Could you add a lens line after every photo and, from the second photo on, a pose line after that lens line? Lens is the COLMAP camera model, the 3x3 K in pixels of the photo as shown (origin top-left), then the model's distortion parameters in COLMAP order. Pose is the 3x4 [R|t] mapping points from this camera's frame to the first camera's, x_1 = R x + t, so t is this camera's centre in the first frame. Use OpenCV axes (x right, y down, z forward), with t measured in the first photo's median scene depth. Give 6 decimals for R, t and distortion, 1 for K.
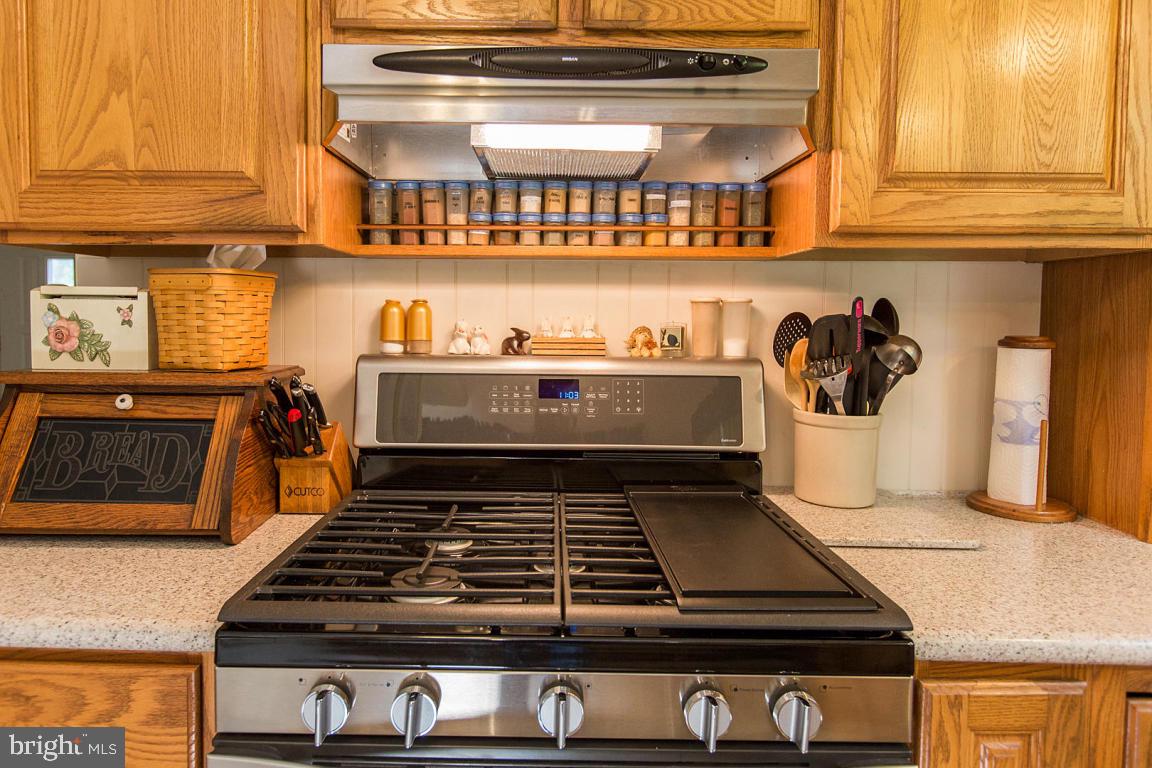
lens RADIAL K [[714.8, 0, 540.8], [0, 714.8, 344.9], [0, 0, 1]] dist [-0.003769, -0.000482]
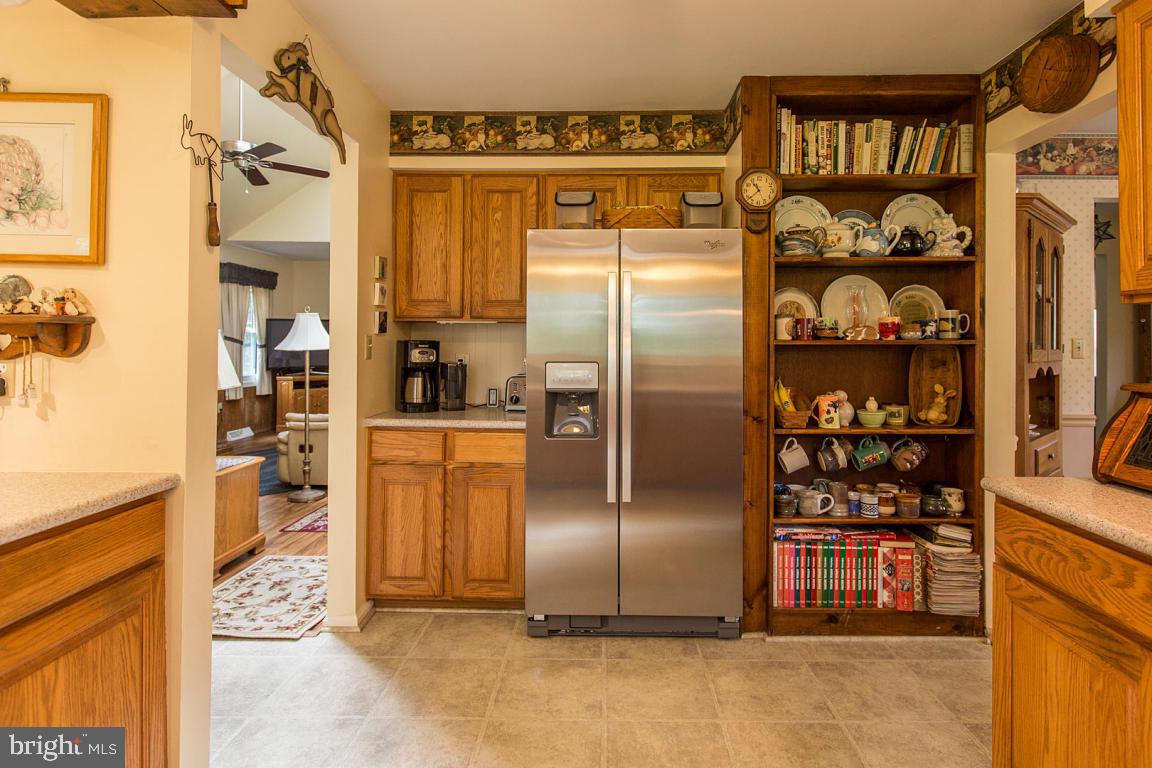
lens RADIAL K [[608.2, 0, 604.2], [0, 608.2, 336.1], [0, 0, 1]] dist [0.001270, 0.001642]
pose [[0.004841, -0.020664, -0.999775, 0.598658], [-0.045455, 0.998748, -0.020863, 0.012563], [0.998955, 0.045546, 0.003896, -0.182573]]
